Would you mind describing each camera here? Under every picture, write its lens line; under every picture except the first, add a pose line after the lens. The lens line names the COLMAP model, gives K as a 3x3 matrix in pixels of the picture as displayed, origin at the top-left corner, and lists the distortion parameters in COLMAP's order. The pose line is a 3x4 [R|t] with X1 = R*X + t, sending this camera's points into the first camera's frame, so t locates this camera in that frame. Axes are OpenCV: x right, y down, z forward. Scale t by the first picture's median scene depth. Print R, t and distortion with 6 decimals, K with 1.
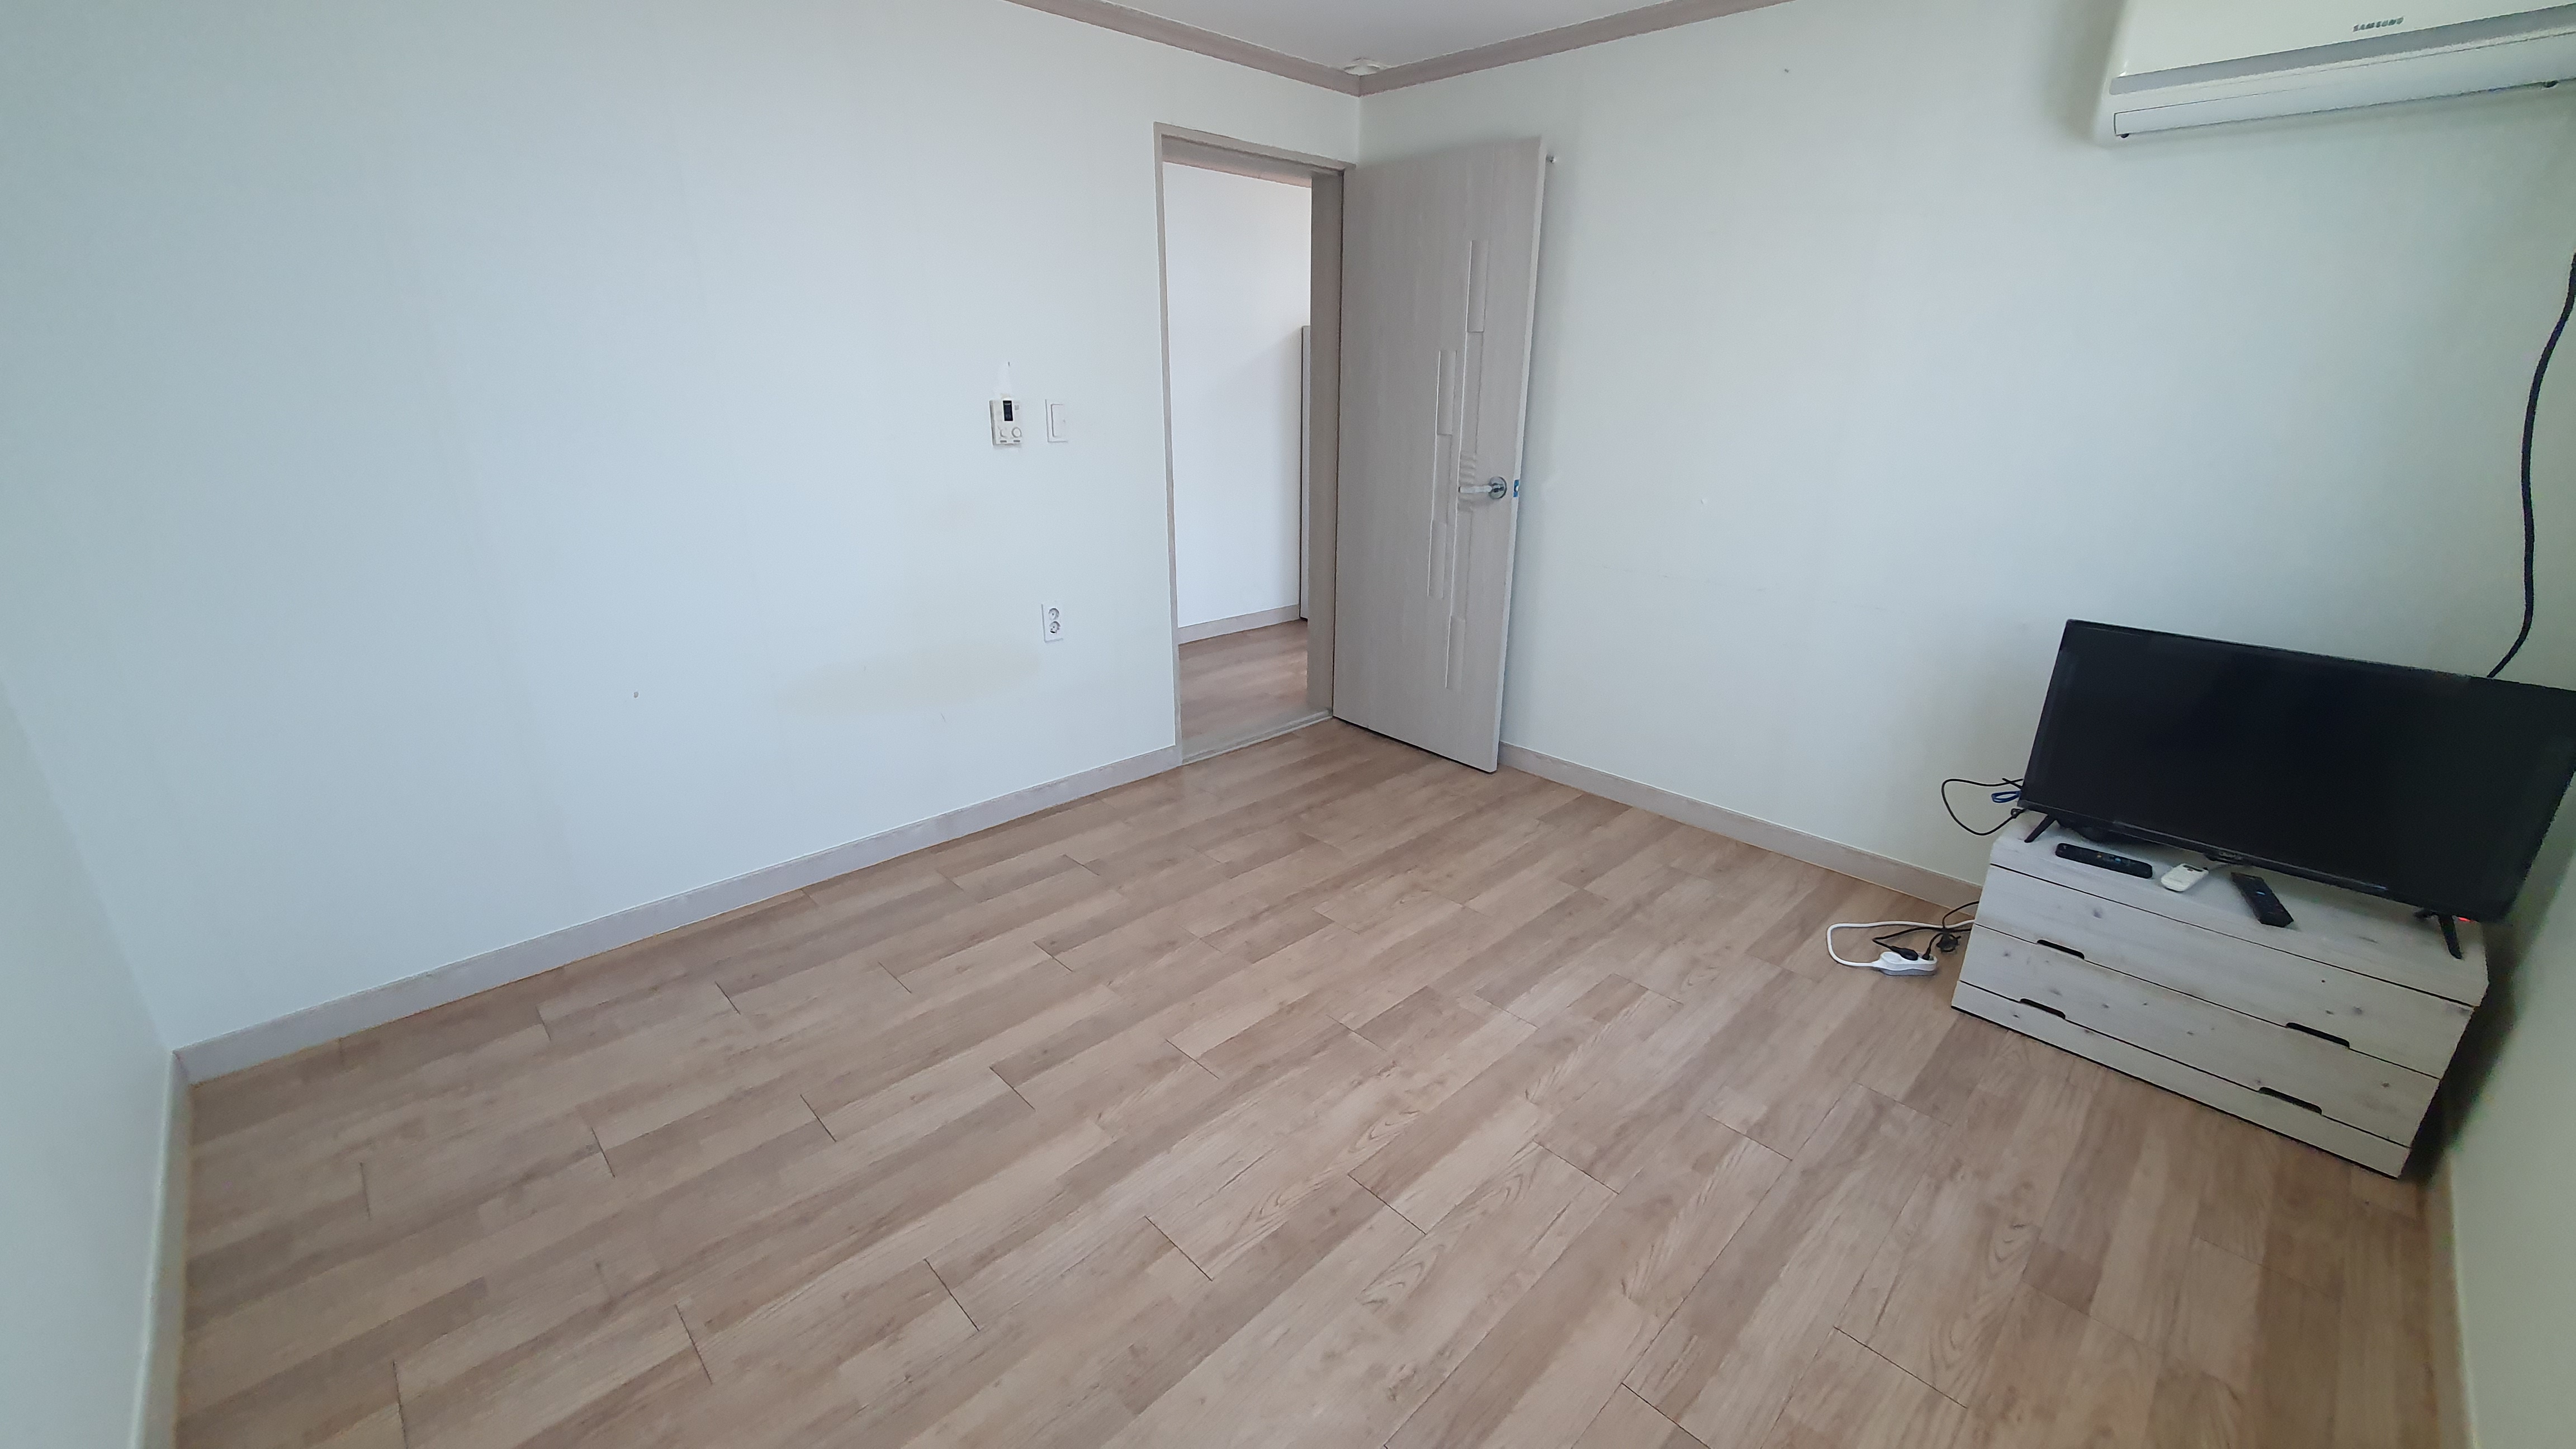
lens RADIAL K [[1014.2, 0, 1315.9], [0, 1014.2, 735.1], [0, 0, 1]] dist [0.002166, 0.000130]
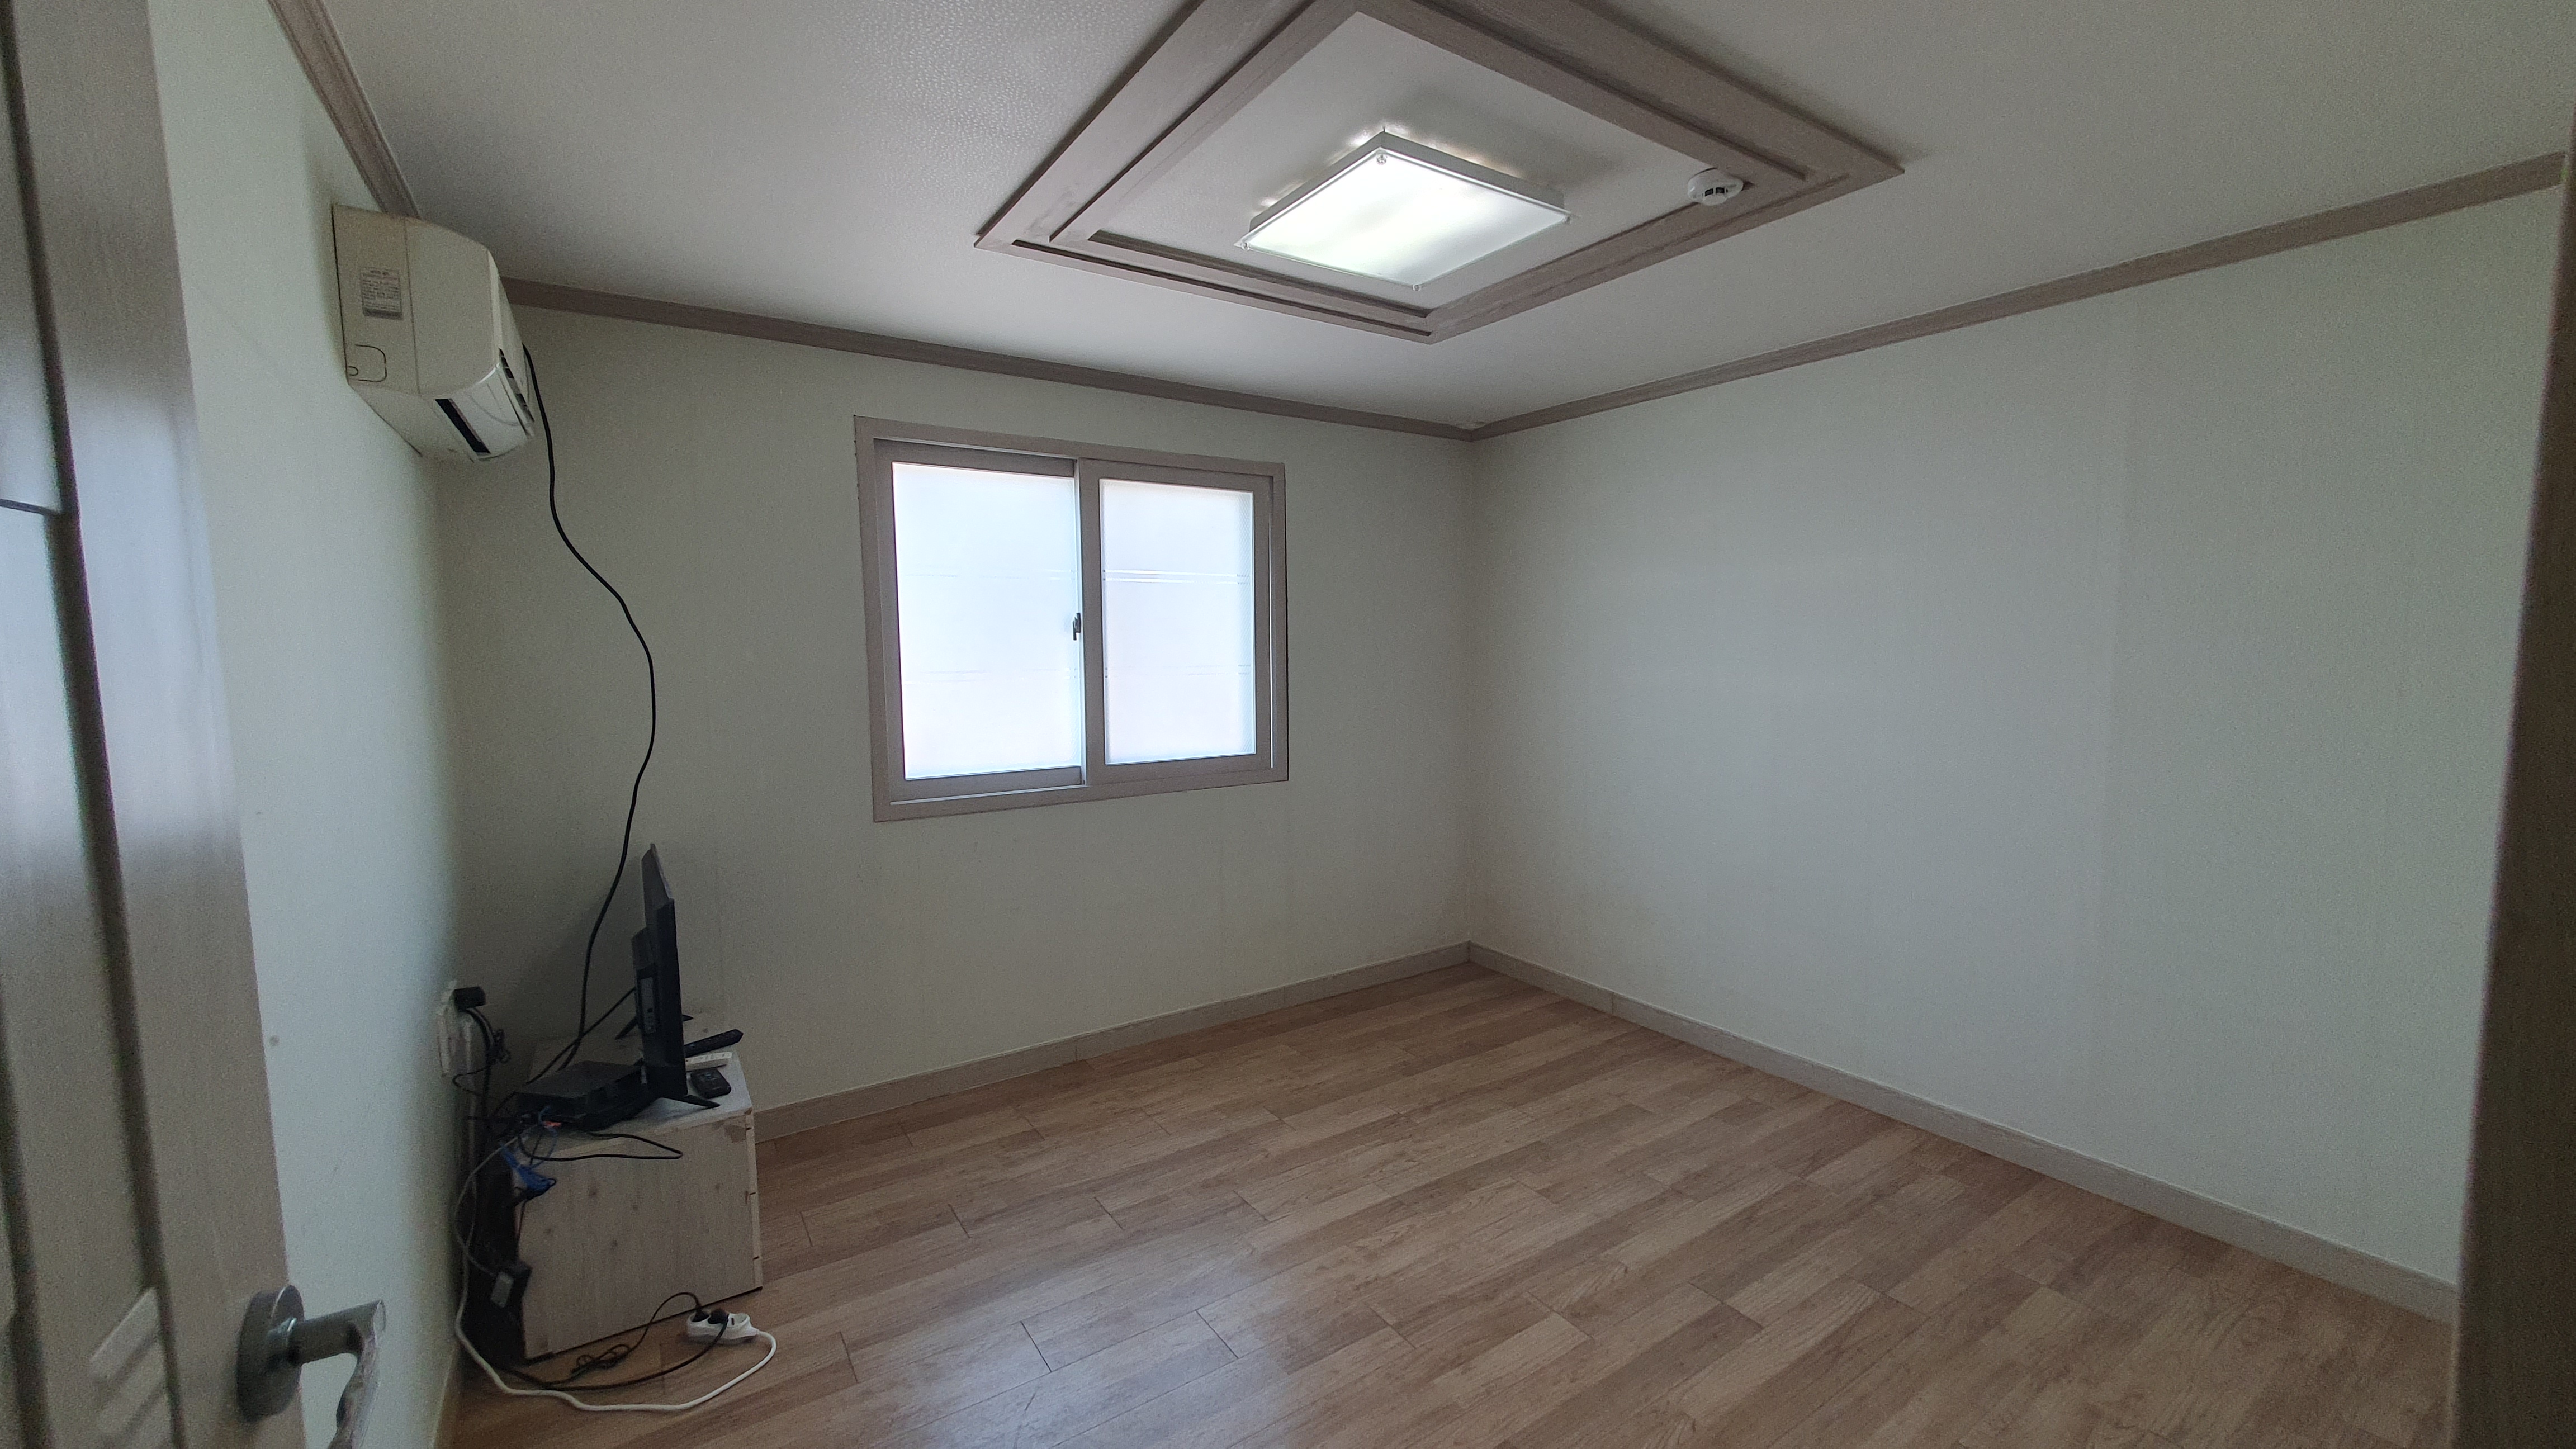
lens RADIAL K [[1014.2, 0, 1315.9], [0, 1014.2, 735.1], [0, 0, 1]] dist [0.002166, 0.000130]
pose [[-0.984125, -0.020341, 0.176309, -0.049242], [0.057929, 0.902187, 0.427437, -0.602487], [-0.167758, 0.430865, -0.886686, 1.587039]]
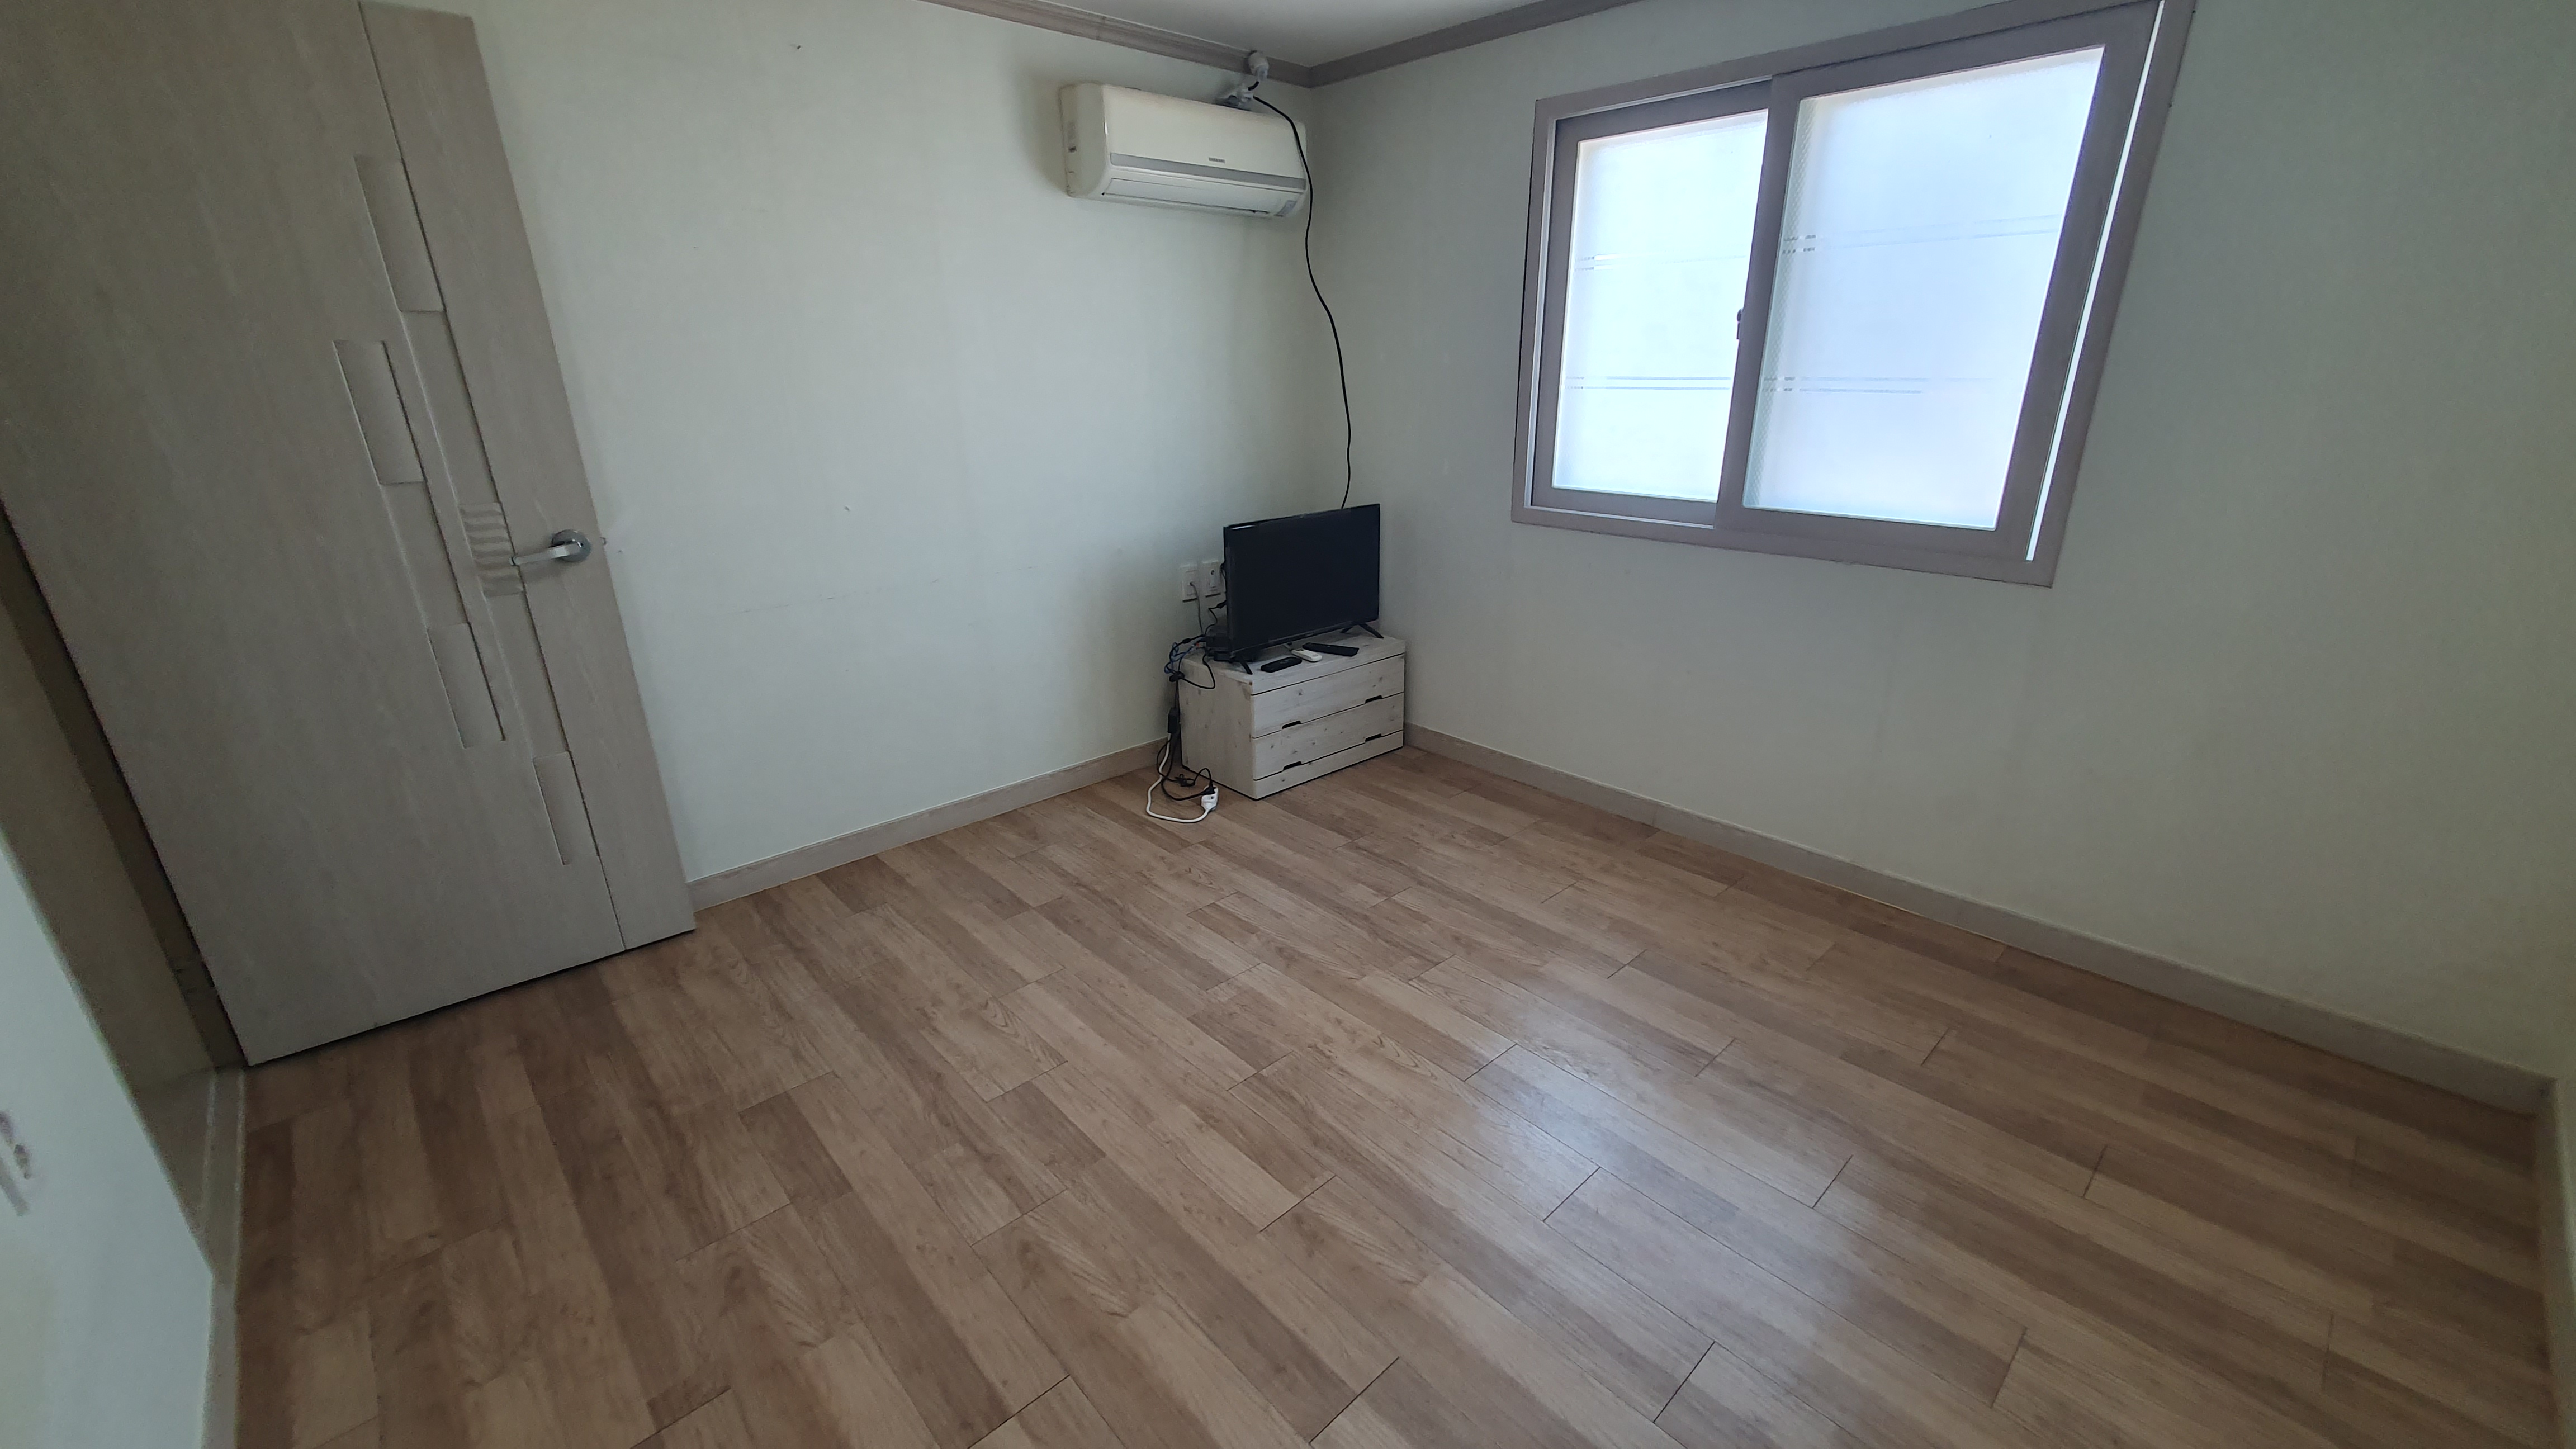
lens RADIAL K [[1014.2, 0, 1315.9], [0, 1014.2, 735.1], [0, 0, 1]] dist [0.002166, 0.000130]
pose [[0.023200, -0.356171, 0.934133, -0.717919], [0.350654, 0.877921, 0.326030, -0.266263], [-0.936218, 0.319993, 0.145260, 0.701553]]
